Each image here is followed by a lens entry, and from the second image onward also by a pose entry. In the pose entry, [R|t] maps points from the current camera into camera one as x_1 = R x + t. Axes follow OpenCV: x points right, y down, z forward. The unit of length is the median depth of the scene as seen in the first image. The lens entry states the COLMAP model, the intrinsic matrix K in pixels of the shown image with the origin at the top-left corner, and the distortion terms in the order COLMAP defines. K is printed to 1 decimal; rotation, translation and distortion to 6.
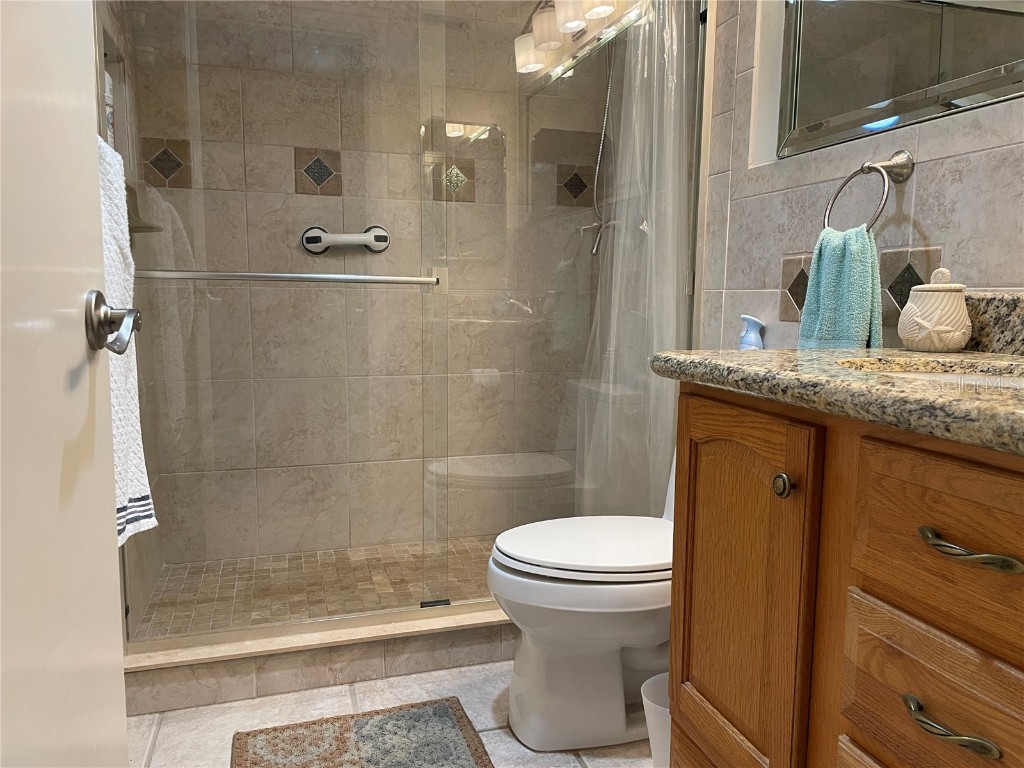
lens RADIAL K [[770.9, 0, 529.0], [0, 770.9, 386.3], [0, 0, 1]] dist [0.099724, -0.128706]
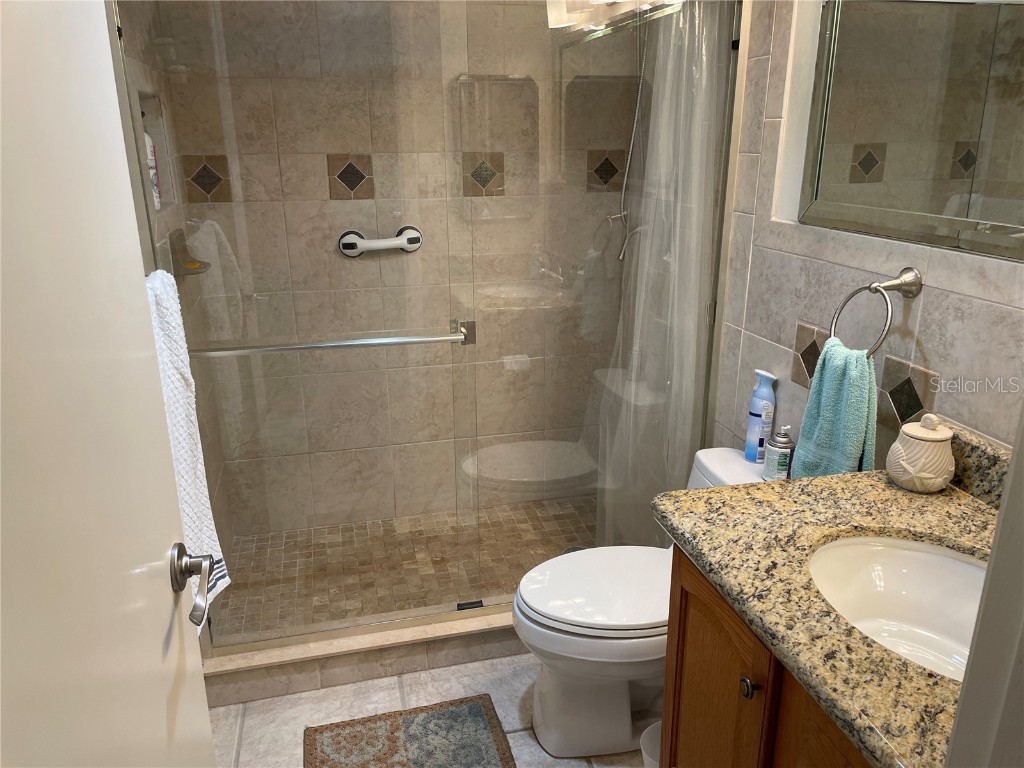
lens RADIAL K [[770.9, 0, 516.9], [0, 770.9, 391.7], [0, 0, 1]] dist [0.099724, -0.128706]
pose [[0.997494, 0.007106, -0.070392, 0.022556], [0.006648, 0.981127, 0.193250, -0.215350], [0.070436, -0.193233, 0.978621, -0.040428]]
